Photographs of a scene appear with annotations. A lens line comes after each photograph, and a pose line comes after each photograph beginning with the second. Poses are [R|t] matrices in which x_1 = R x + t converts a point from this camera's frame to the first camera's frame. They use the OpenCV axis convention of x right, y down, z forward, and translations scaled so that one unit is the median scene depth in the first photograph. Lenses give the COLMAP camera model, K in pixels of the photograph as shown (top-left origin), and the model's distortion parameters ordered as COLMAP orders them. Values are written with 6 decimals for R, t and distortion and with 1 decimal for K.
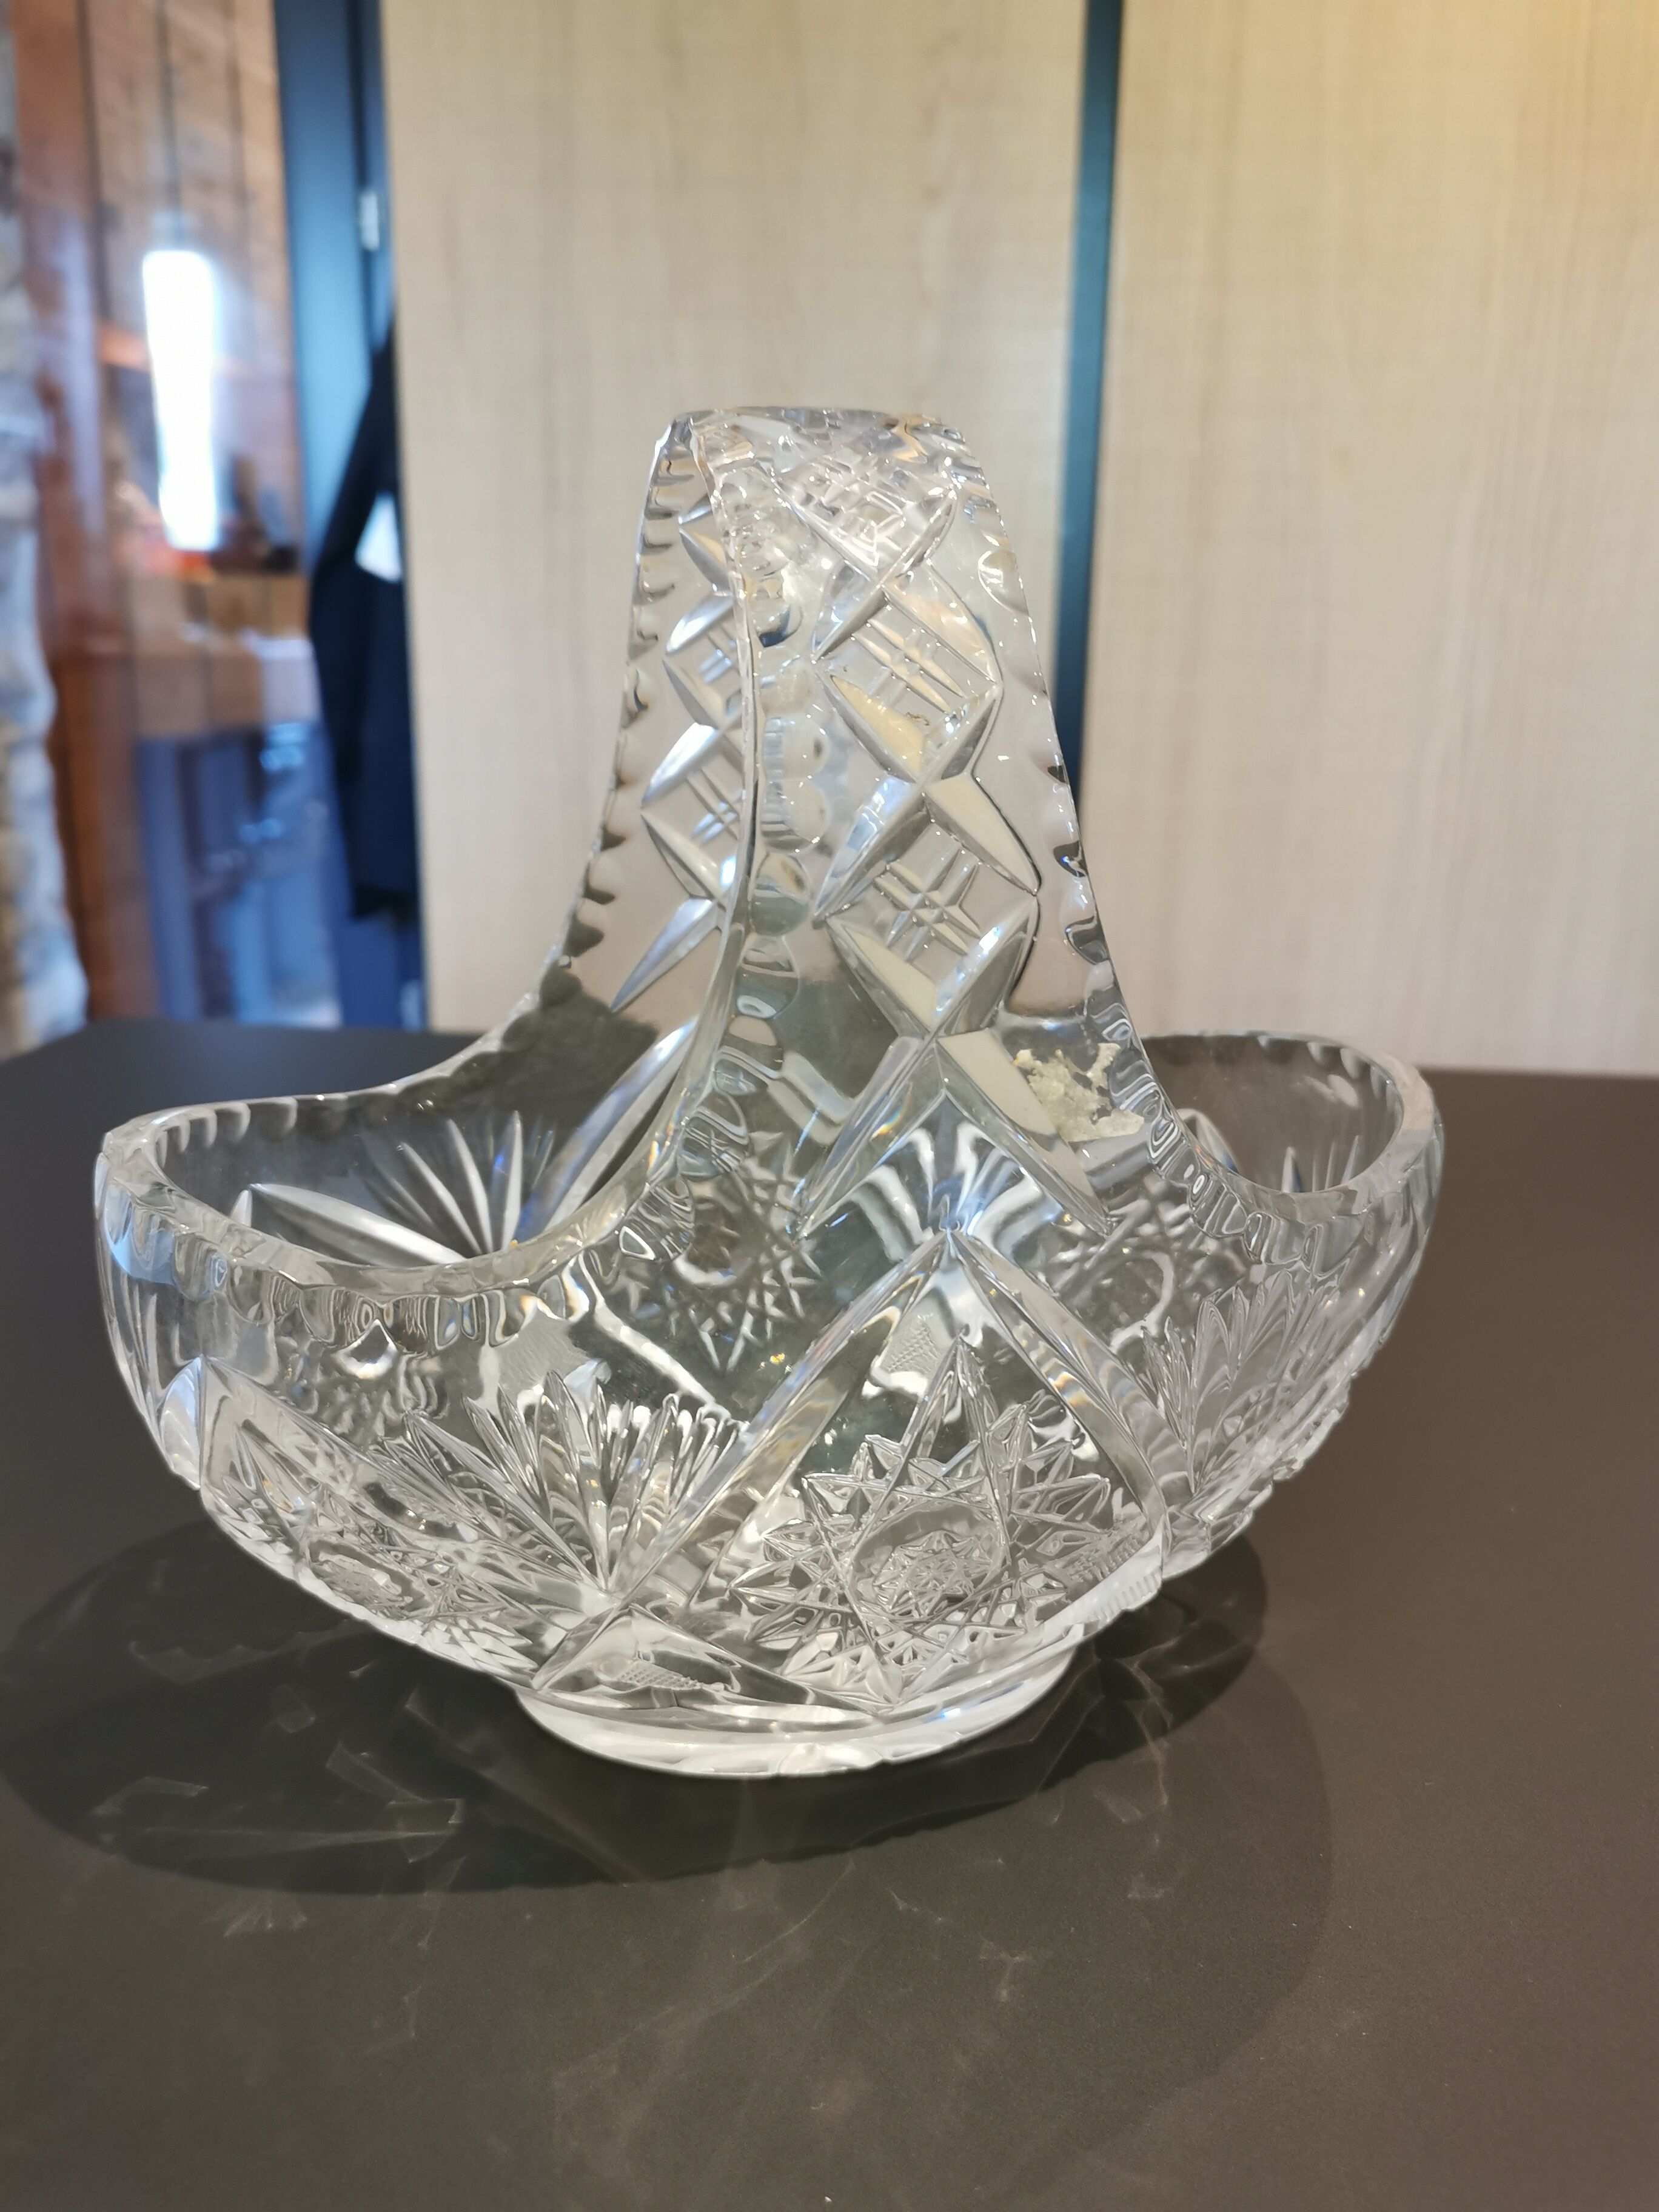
lens RADIAL K [[1748.1, 0, 826.0], [0, 1748.1, 1102.7], [0, 0, 1]] dist [0.010483, 0.002434]
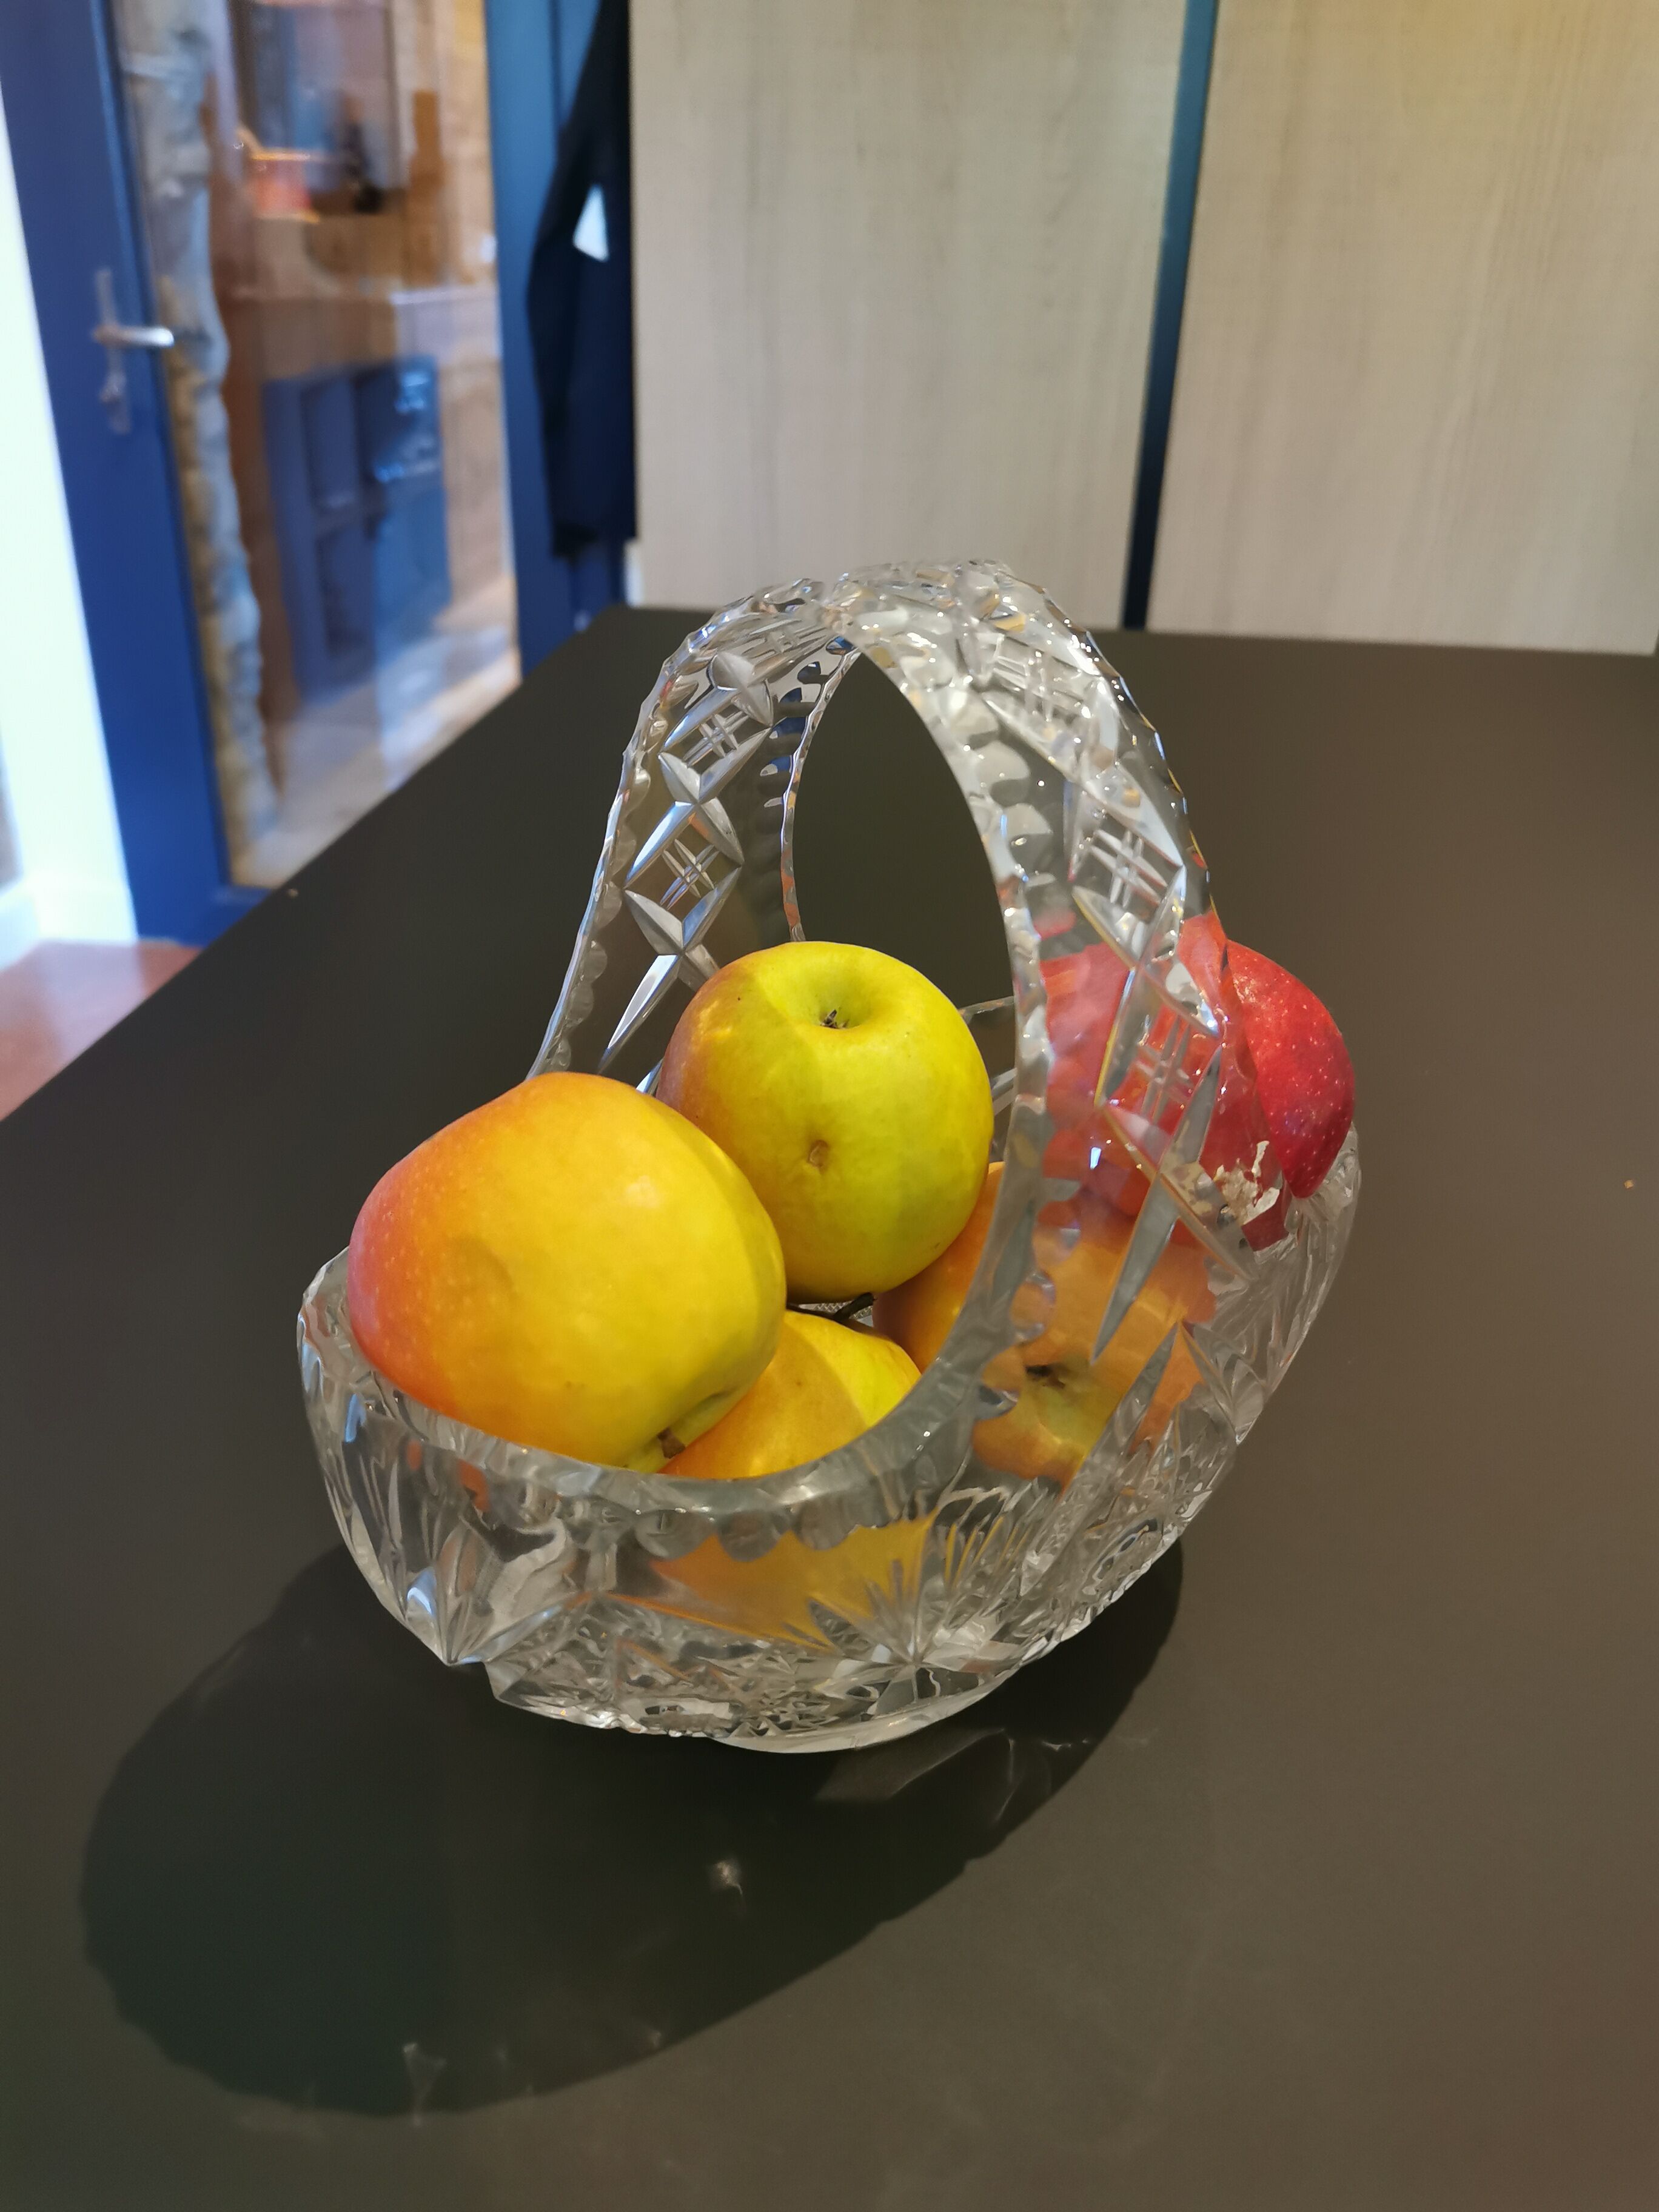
lens RADIAL K [[1748.1, 0, 837.5], [0, 1748.1, 1106.4], [0, 0, 1]] dist [0.010483, 0.002434]
pose [[0.999698, 0.020569, -0.013482, -0.072328], [-0.017632, 0.981589, 0.190189, 0.050909], [0.017146, -0.189894, 0.981655, -0.363256]]
